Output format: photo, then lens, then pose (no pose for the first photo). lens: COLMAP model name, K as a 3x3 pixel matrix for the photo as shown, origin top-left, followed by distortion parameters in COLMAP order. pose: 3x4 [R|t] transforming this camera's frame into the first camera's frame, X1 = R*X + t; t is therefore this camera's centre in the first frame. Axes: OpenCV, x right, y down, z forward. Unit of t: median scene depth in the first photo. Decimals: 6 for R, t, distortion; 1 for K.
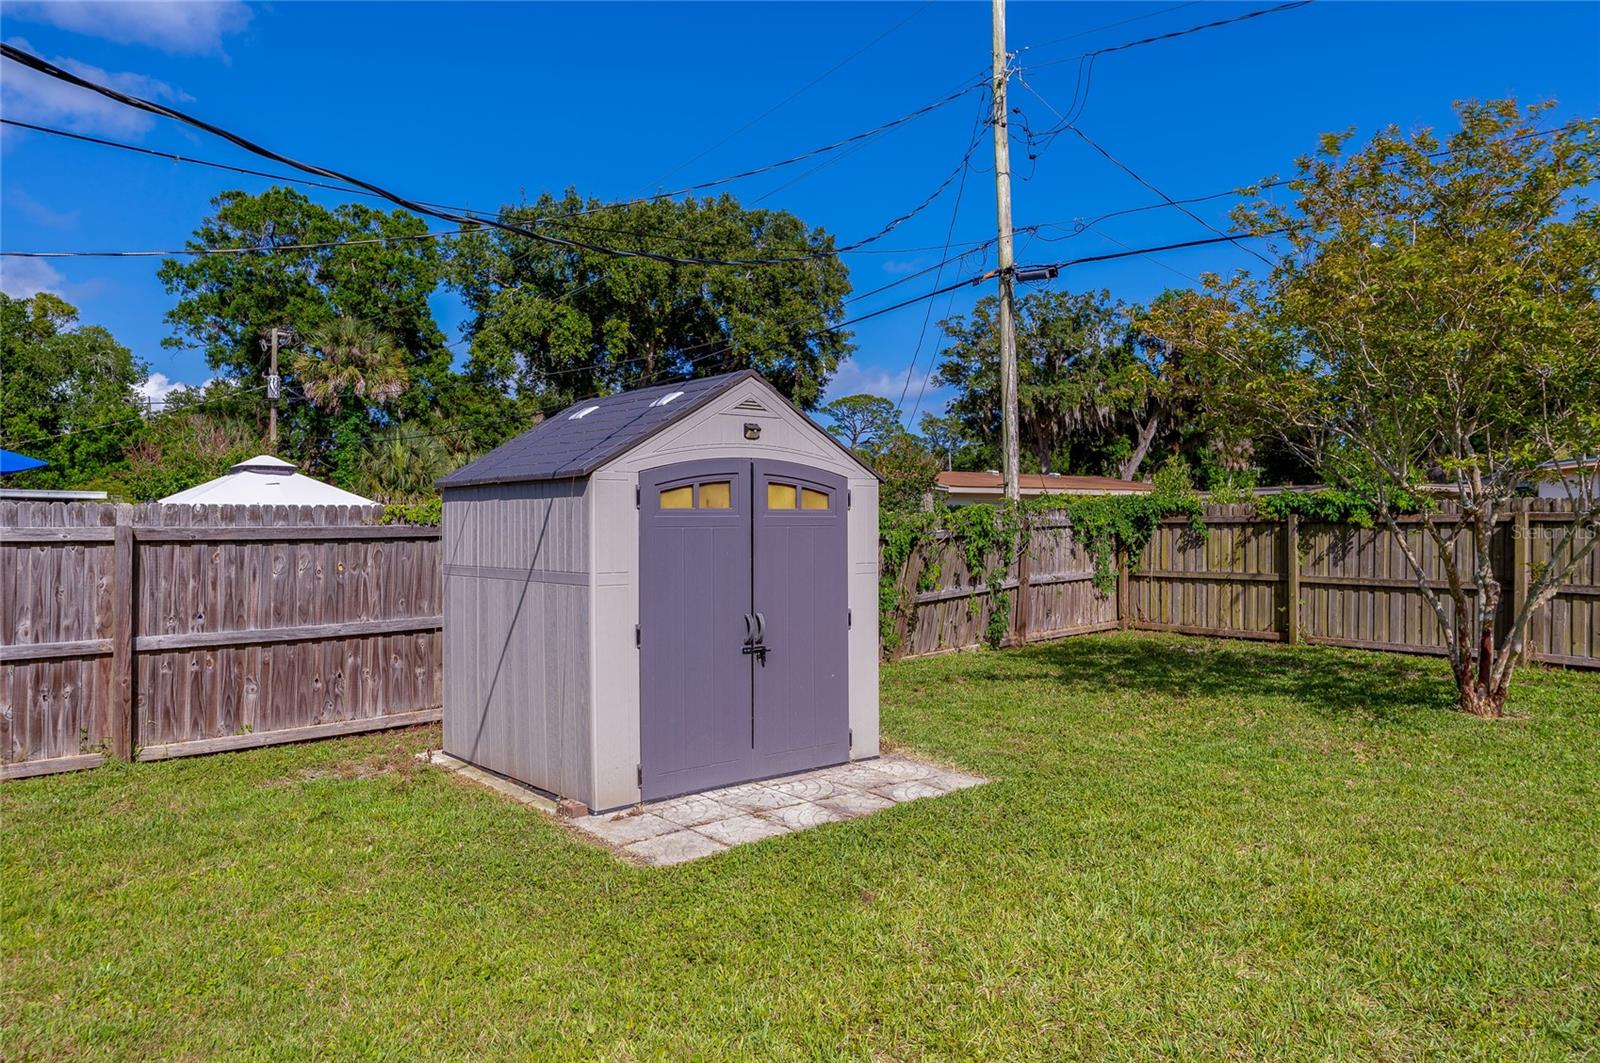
lens RADIAL K [[972.2, 0, 805.1], [0, 972.2, 526.3], [0, 0, 1]] dist [-0.002338, -0.000088]
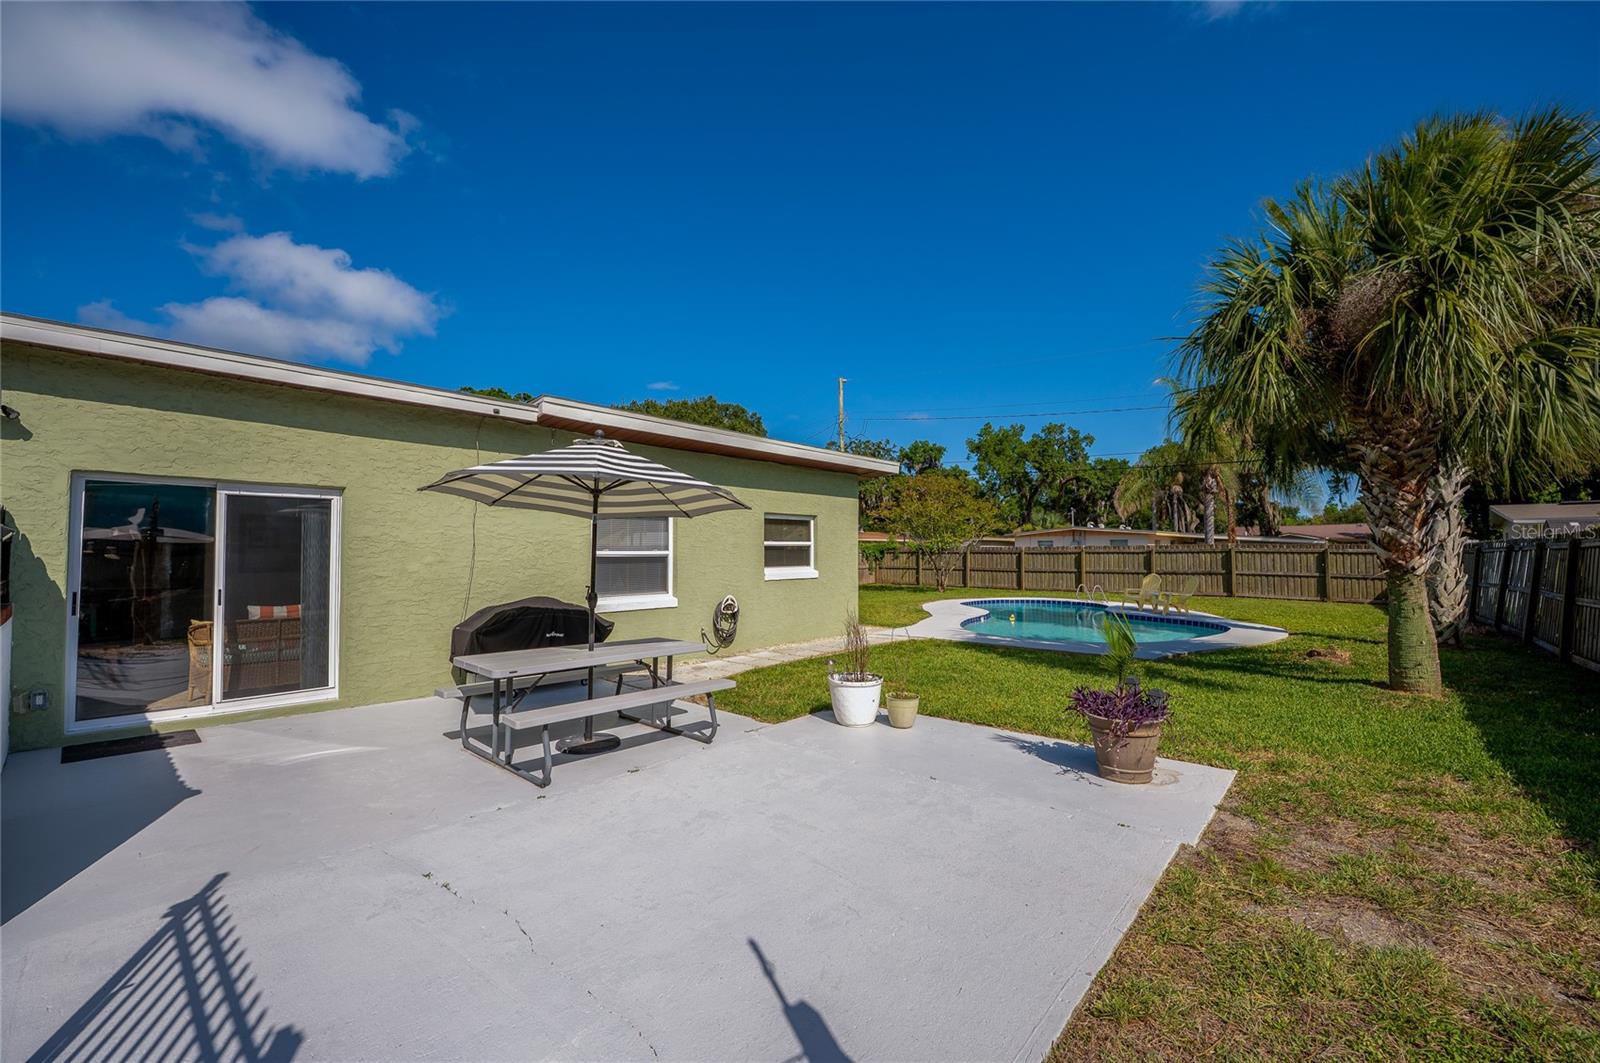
lens RADIAL K [[640.5, 0, 798.0], [0, 640.5, 535.4], [0, 0, 1]] dist [-0.003547, -0.000371]
pose [[0.990106, 0.001698, 0.140311, -0.283293], [0.002175, 0.999621, -0.027446, -0.001785], [-0.140304, 0.027480, 0.989727, -1.267189]]
